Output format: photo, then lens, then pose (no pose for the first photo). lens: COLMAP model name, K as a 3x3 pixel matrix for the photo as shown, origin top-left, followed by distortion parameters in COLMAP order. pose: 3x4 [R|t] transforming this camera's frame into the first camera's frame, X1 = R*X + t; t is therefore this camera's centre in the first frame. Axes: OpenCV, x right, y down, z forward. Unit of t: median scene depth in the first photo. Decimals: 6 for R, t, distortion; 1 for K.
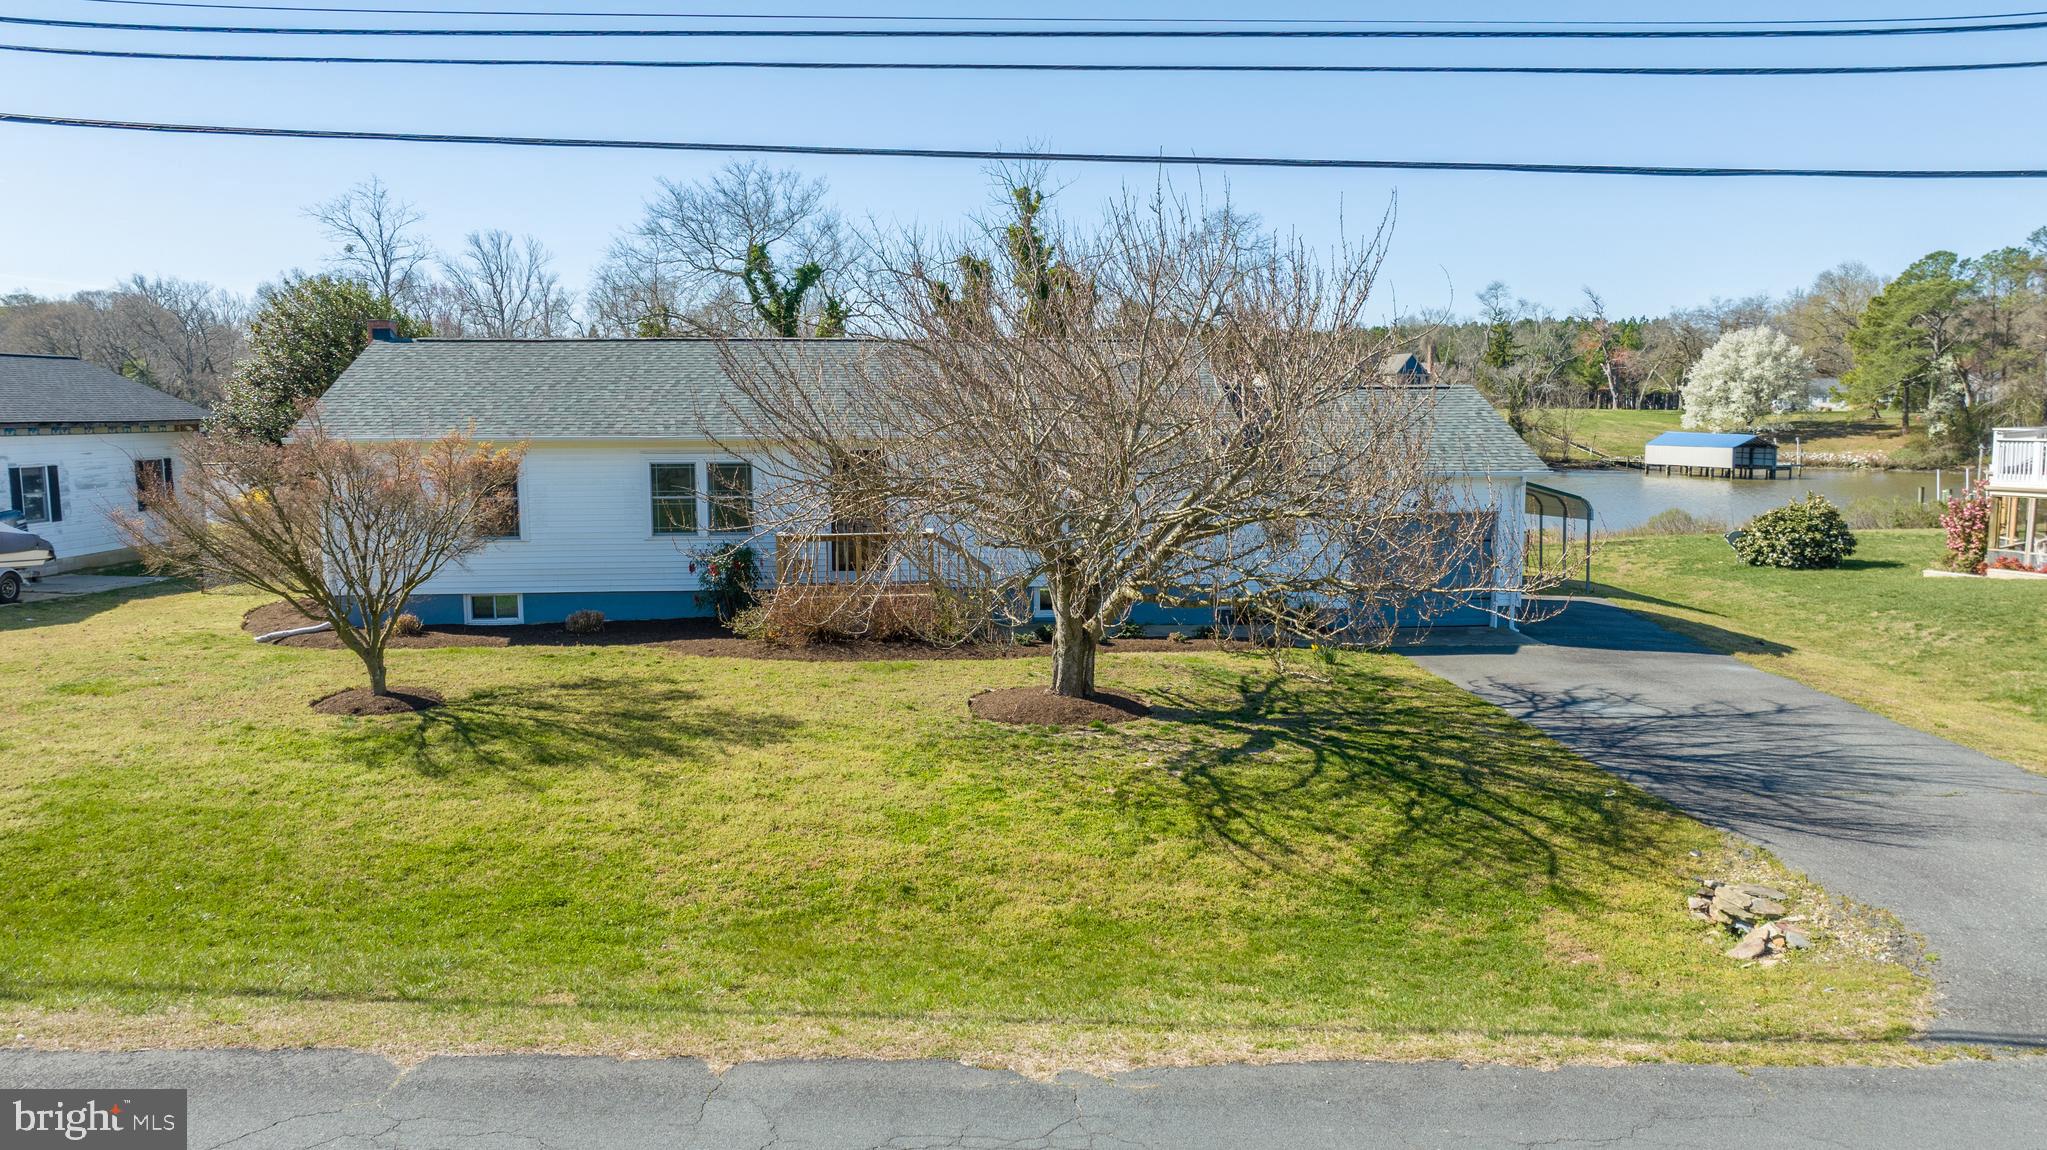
lens RADIAL K [[1442.7, 0, 1031.5], [0, 1442.7, 579.4], [0, 0, 1]] dist [-0.032150, 0.025884]
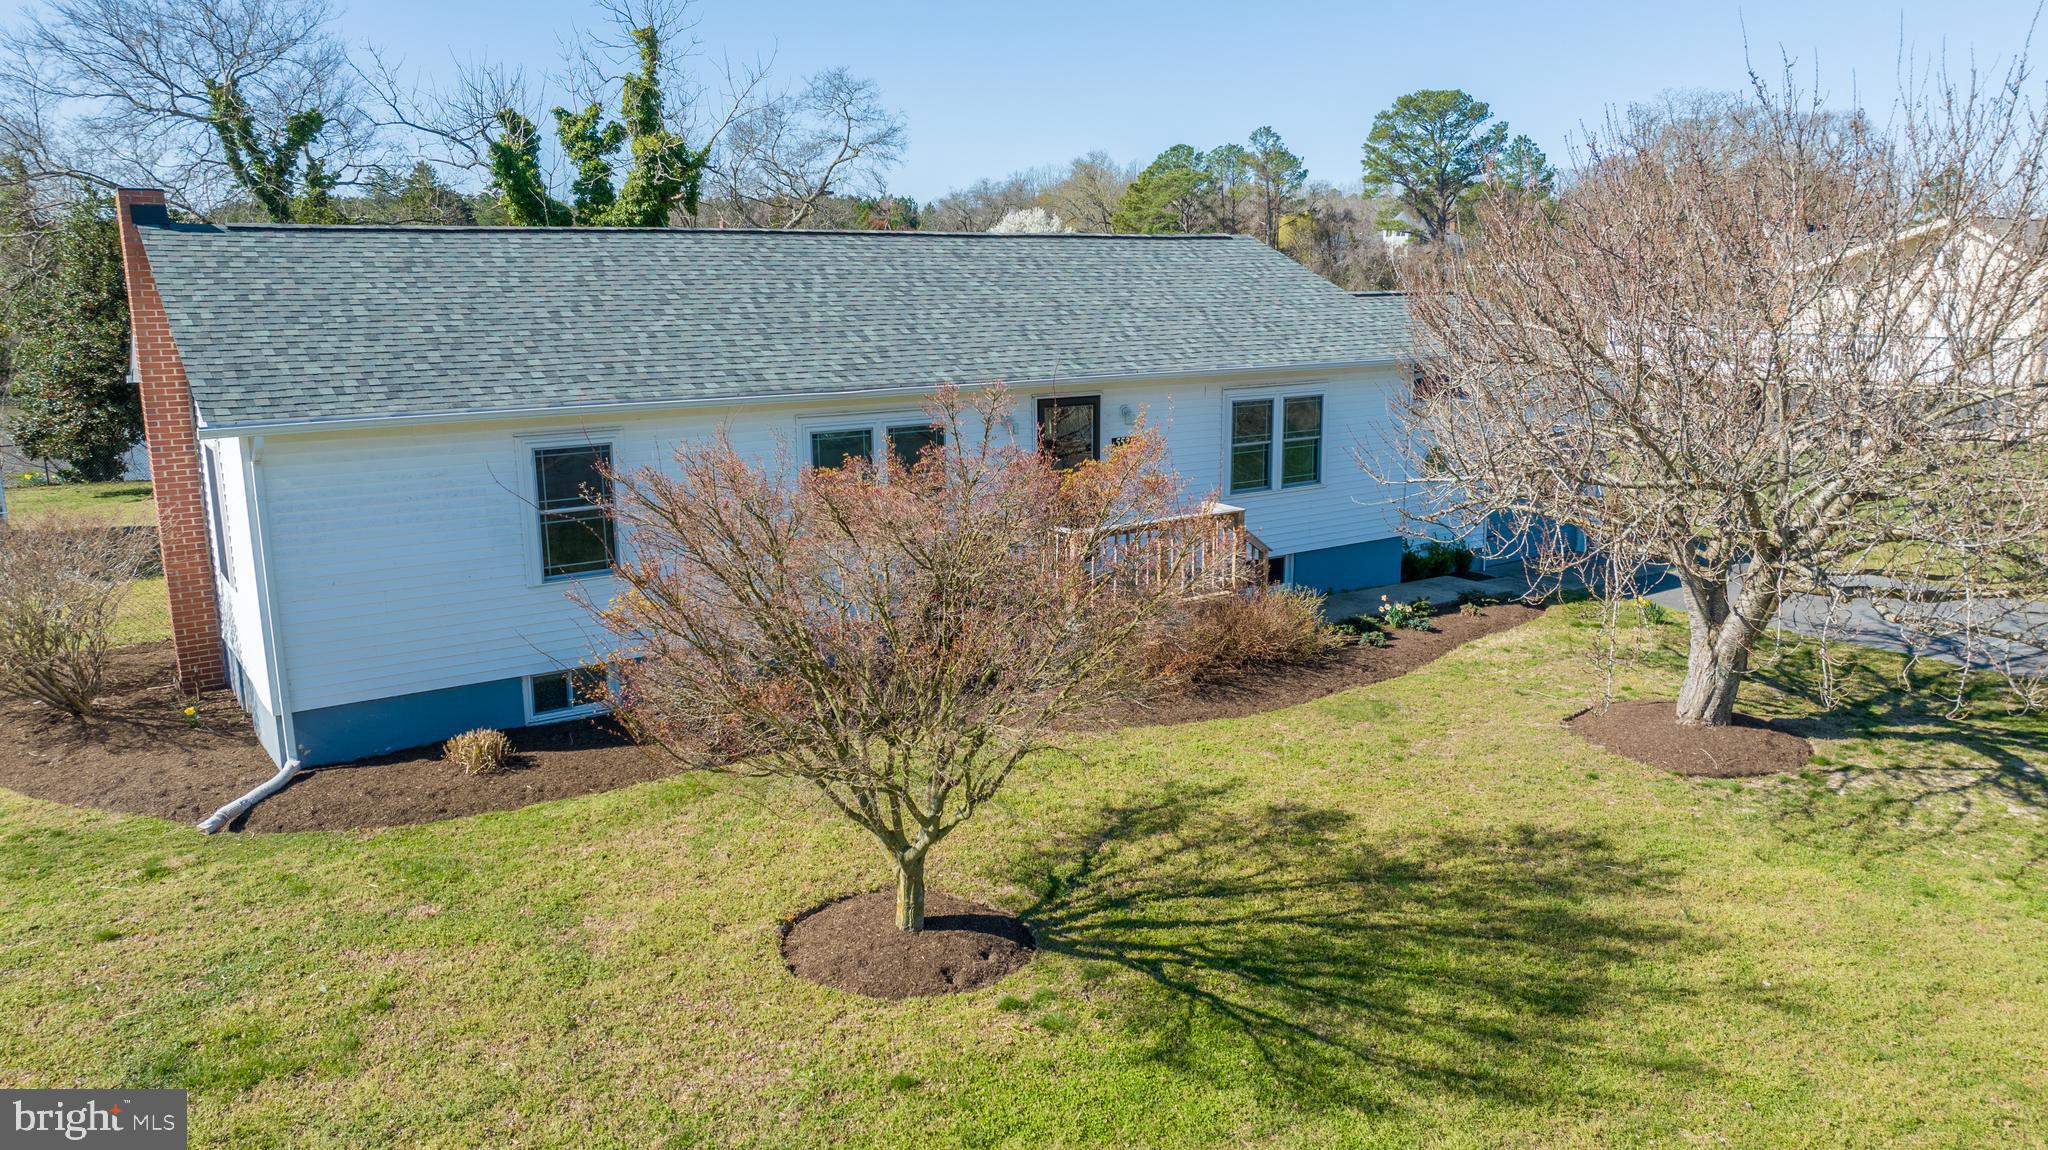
lens RADIAL K [[1443.4, 0, 1023.7], [0, 1443.4, 564.4], [0, 0, 1]] dist [-0.032150, 0.025884]
pose [[0.859392, -0.102716, 0.500894, -0.081561], [0.064964, 0.993610, 0.092294, -0.012134], [-0.507173, -0.046777, 0.860574, 0.064592]]
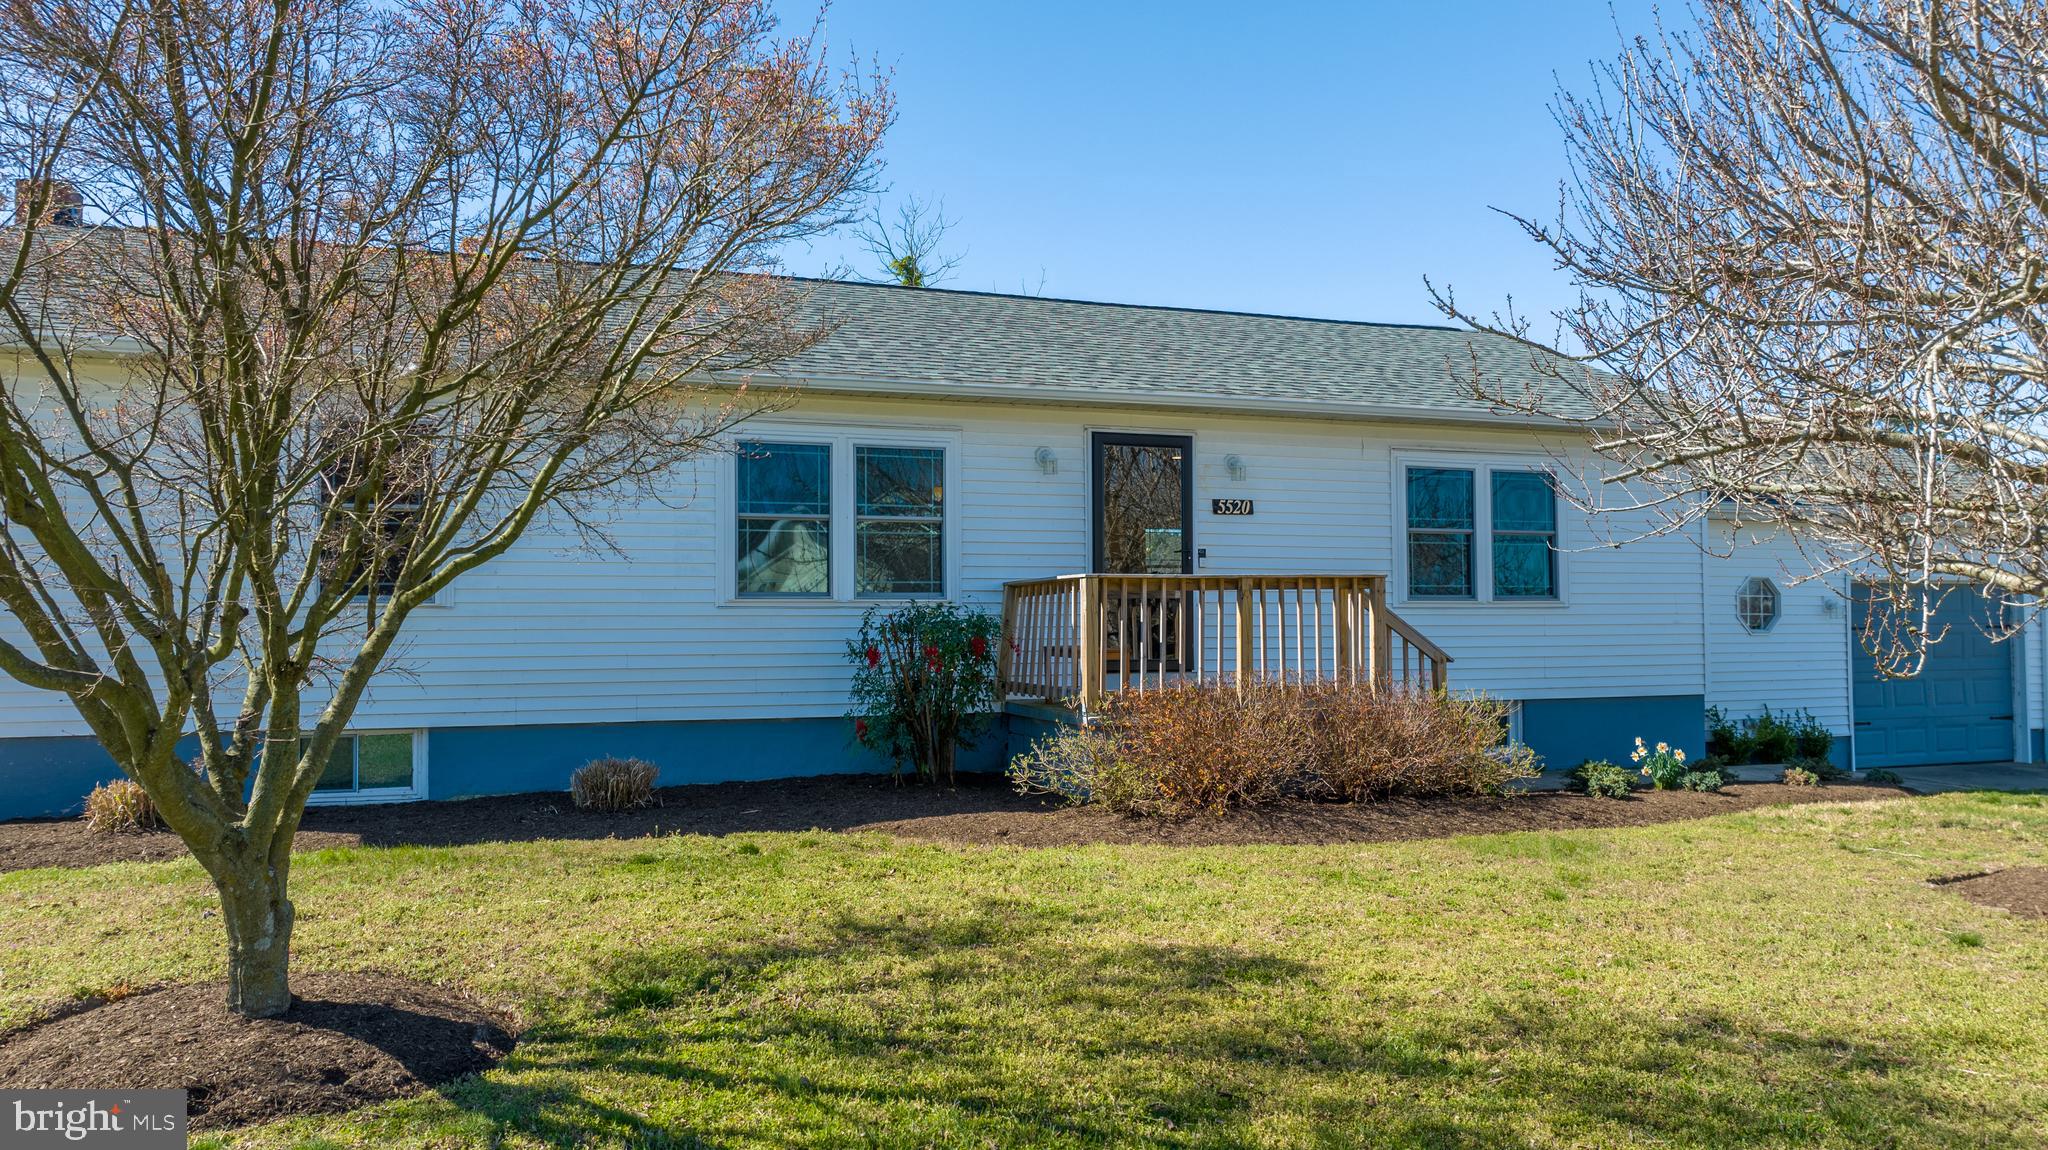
lens RADIAL K [[1443.4, 0, 1018.9], [0, 1443.4, 575.3], [0, 0, 1]] dist [-0.032150, 0.025884]
pose [[0.965345, 0.009074, 0.260819, -0.047632], [0.031745, 0.987891, -0.151864, 0.005637], [-0.259039, 0.154881, 0.953368, 0.087011]]
